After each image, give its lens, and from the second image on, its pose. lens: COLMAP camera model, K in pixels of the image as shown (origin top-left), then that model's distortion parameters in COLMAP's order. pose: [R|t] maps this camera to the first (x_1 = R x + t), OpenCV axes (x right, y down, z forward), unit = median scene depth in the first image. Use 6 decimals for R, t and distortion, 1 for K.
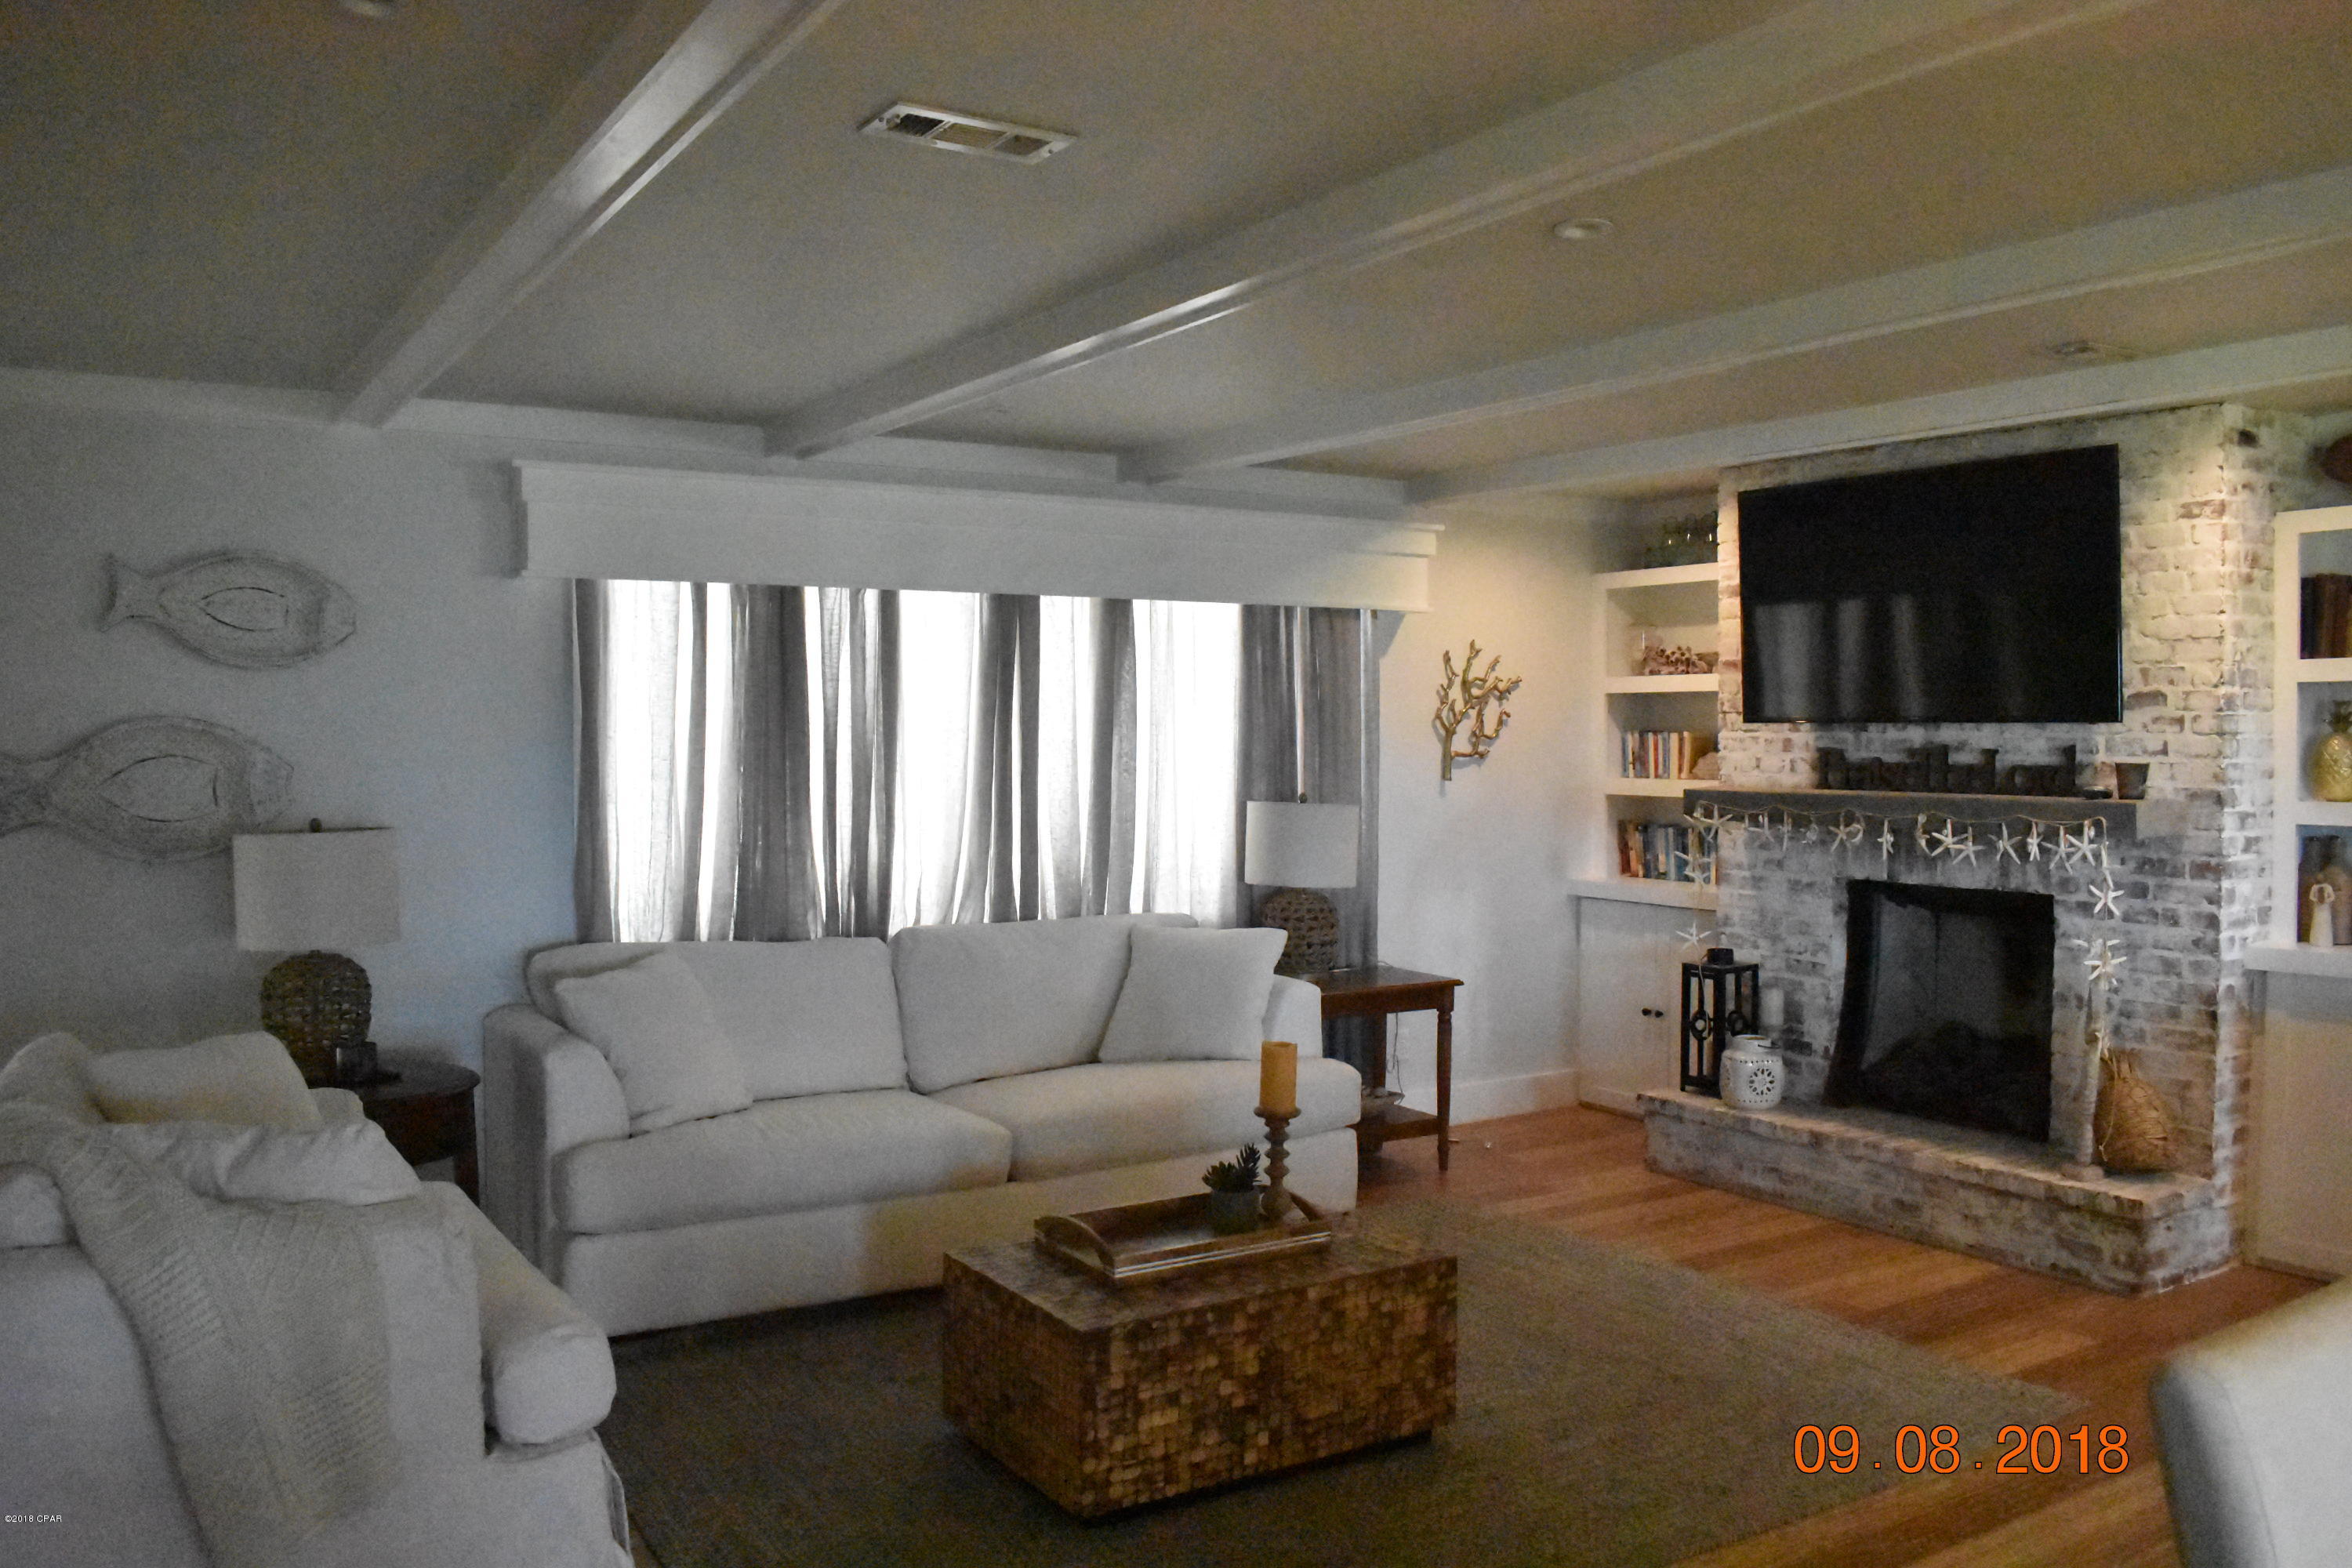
lens RADIAL K [[1831.8, 0, 1176.0], [0, 1831.8, 784.0], [0, 0, 1]] dist [-0.092218, 0.010281]
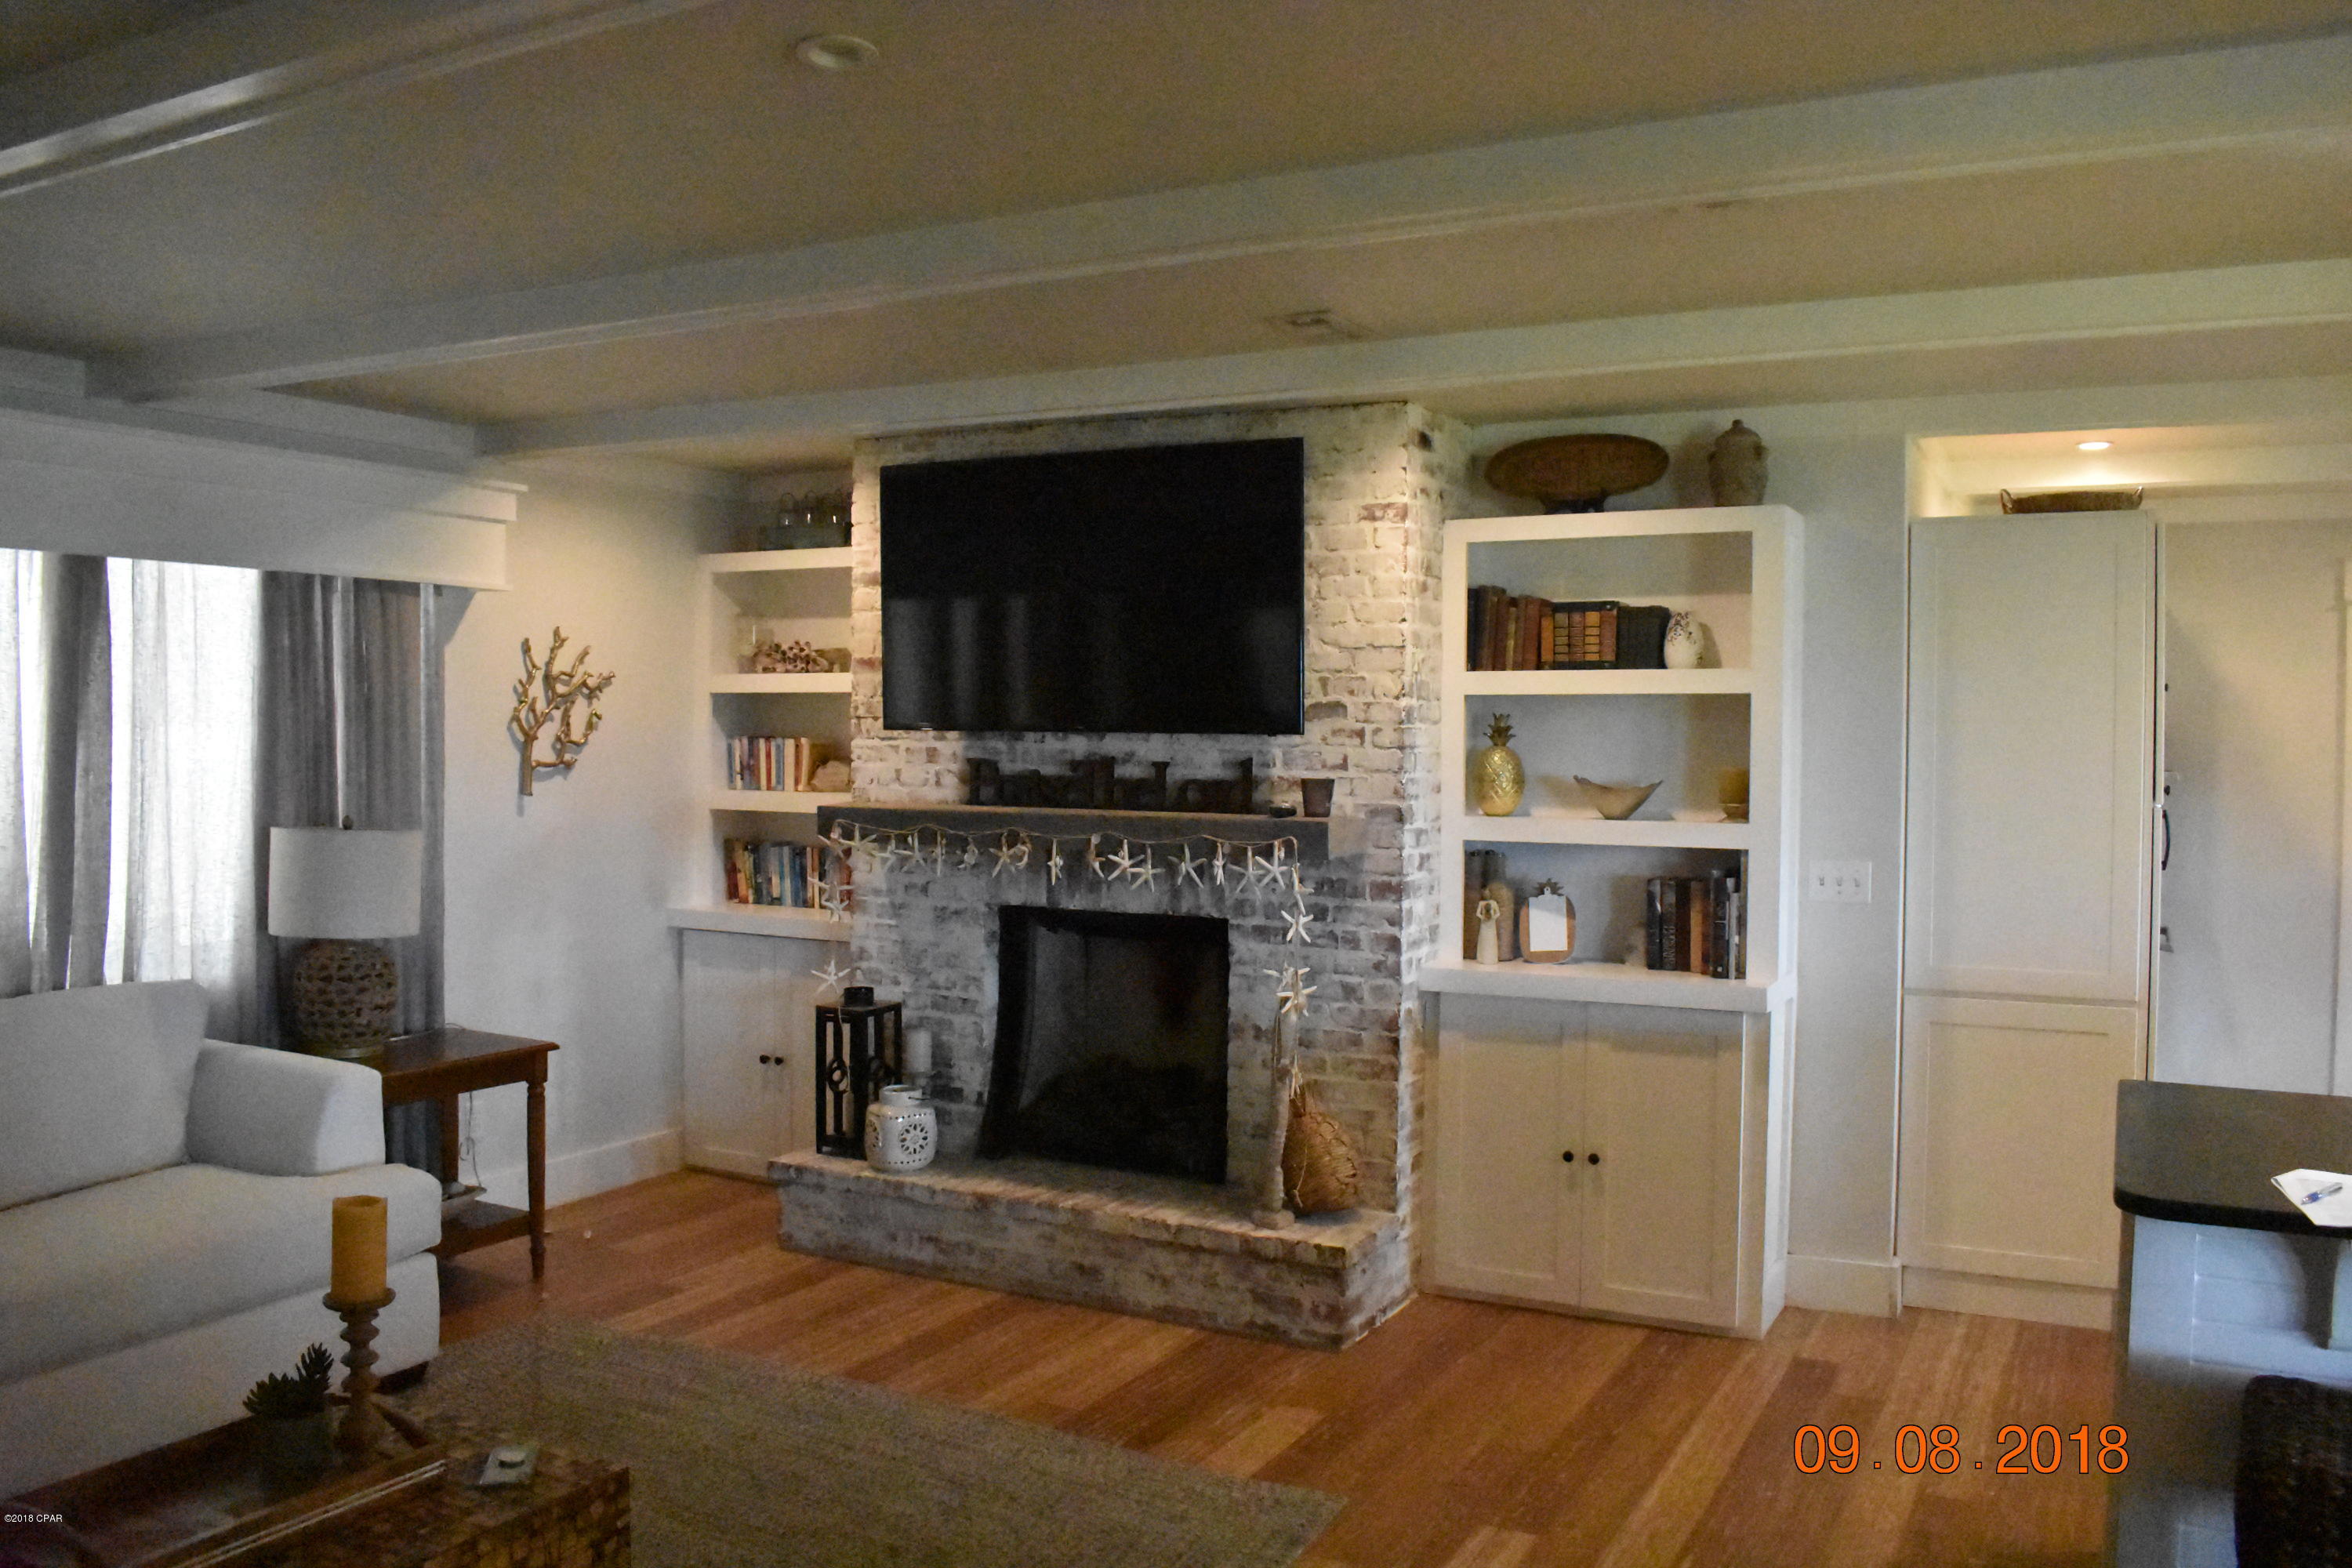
lens RADIAL K [[1831.8, 0, 1176.0], [0, 1831.8, 784.0], [0, 0, 1]] dist [-0.092218, 0.010281]
pose [[0.864940, -0.005128, 0.501849, -0.009367], [0.004080, 0.999987, 0.003186, -0.009969], [-0.501859, -0.000708, 0.864949, 0.168388]]
